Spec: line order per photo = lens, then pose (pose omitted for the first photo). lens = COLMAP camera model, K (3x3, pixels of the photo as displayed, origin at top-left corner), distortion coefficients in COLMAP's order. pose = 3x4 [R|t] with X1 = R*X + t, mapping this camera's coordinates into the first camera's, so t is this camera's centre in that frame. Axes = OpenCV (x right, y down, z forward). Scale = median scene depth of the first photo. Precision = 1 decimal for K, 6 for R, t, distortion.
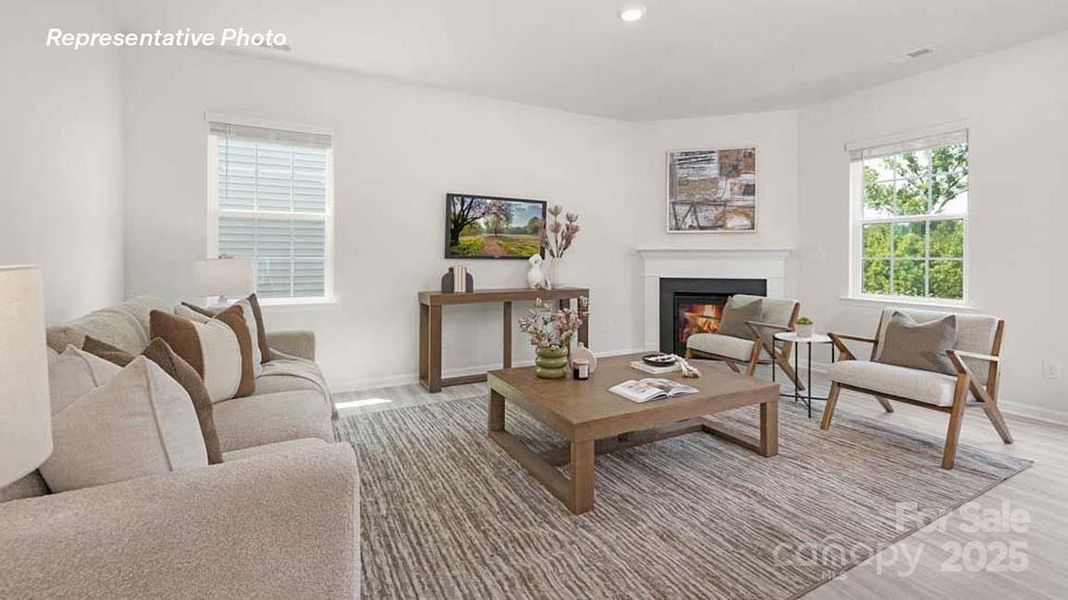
lens RADIAL K [[458.4, 0, 537.4], [0, 458.4, 252.8], [0, 0, 1]] dist [0.000949, 0.000019]
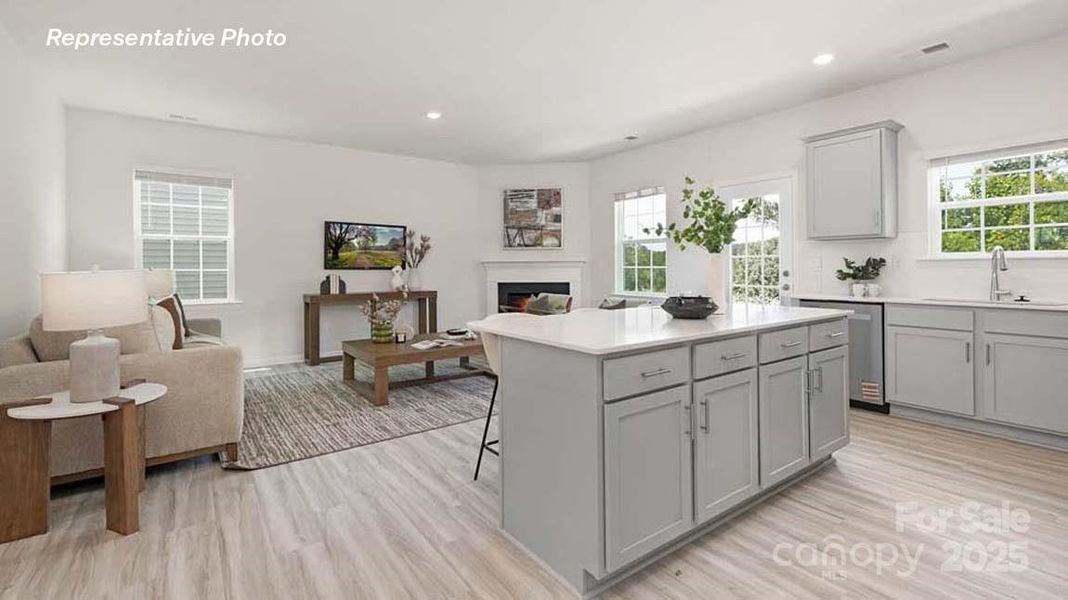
lens RADIAL K [[470.4, 0, 535.9], [0, 470.4, 266.9], [0, 0, 1]] dist [0.000594, 0.000086]
pose [[0.989393, -0.007074, 0.145094, 0.199072], [0.006090, 0.999955, 0.007228, -0.000851], [-0.145139, -0.006268, 0.989391, -0.428616]]
